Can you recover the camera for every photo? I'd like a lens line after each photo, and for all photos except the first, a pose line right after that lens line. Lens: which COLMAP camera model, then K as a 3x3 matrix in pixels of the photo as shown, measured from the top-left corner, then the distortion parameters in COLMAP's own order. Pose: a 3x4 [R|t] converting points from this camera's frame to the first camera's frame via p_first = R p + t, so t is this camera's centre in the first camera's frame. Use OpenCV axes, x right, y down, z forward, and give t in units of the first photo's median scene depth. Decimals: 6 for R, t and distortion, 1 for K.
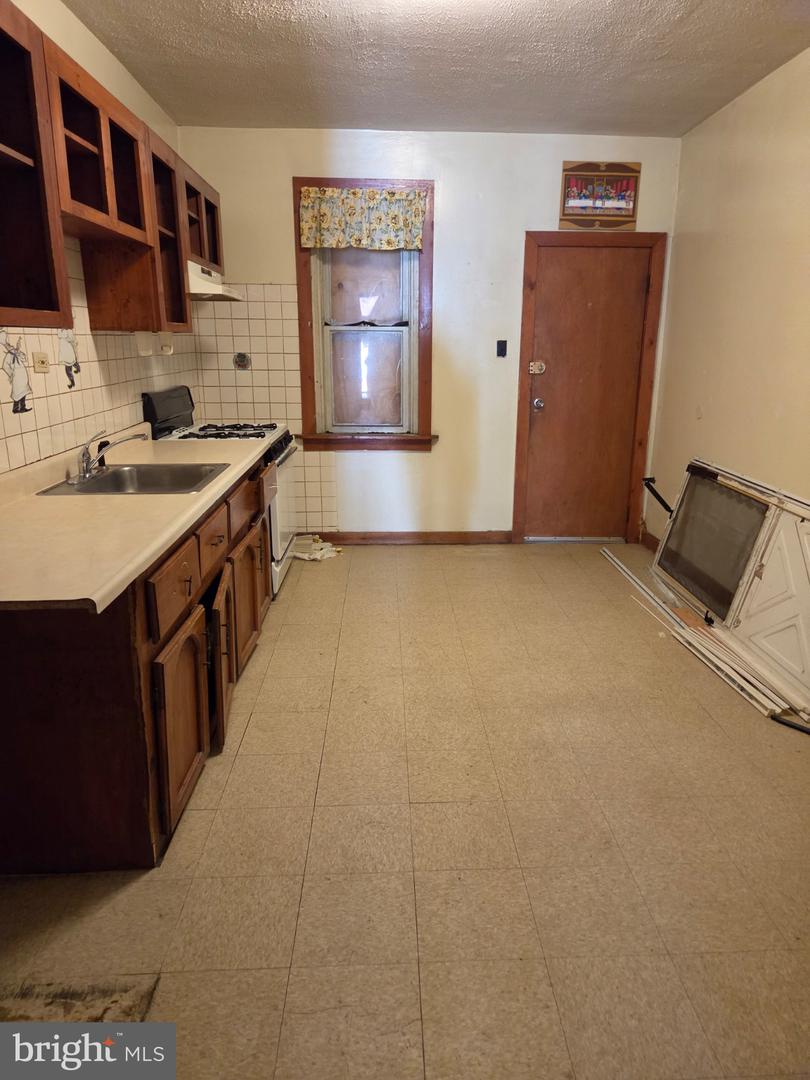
lens RADIAL K [[693.4, 0, 408.4], [0, 693.4, 510.6], [0, 0, 1]] dist [0.054163, -0.047157]
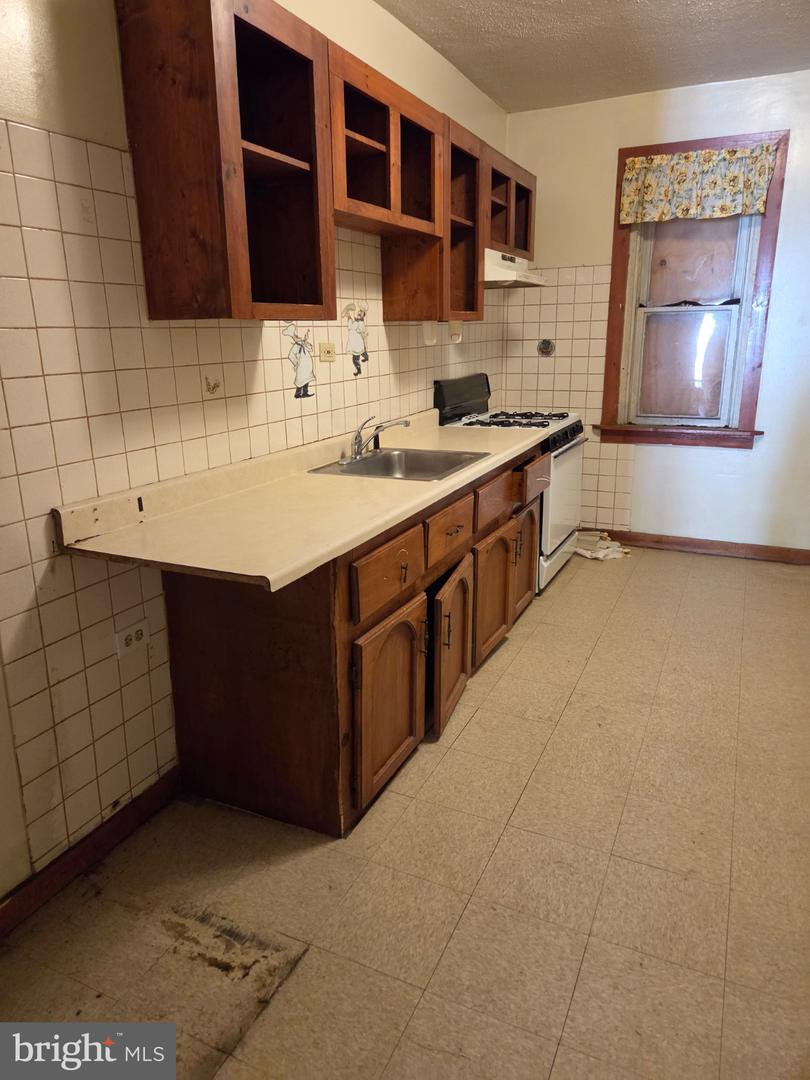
lens RADIAL K [[693.4, 0, 408.4], [0, 693.4, 510.6], [0, 0, 1]] dist [0.054163, -0.047157]
pose [[0.890758, 0.095065, -0.444424, 0.083503], [-0.086758, 0.995464, 0.039047, -0.014368], [0.446120, 0.003776, 0.894965, 0.066573]]
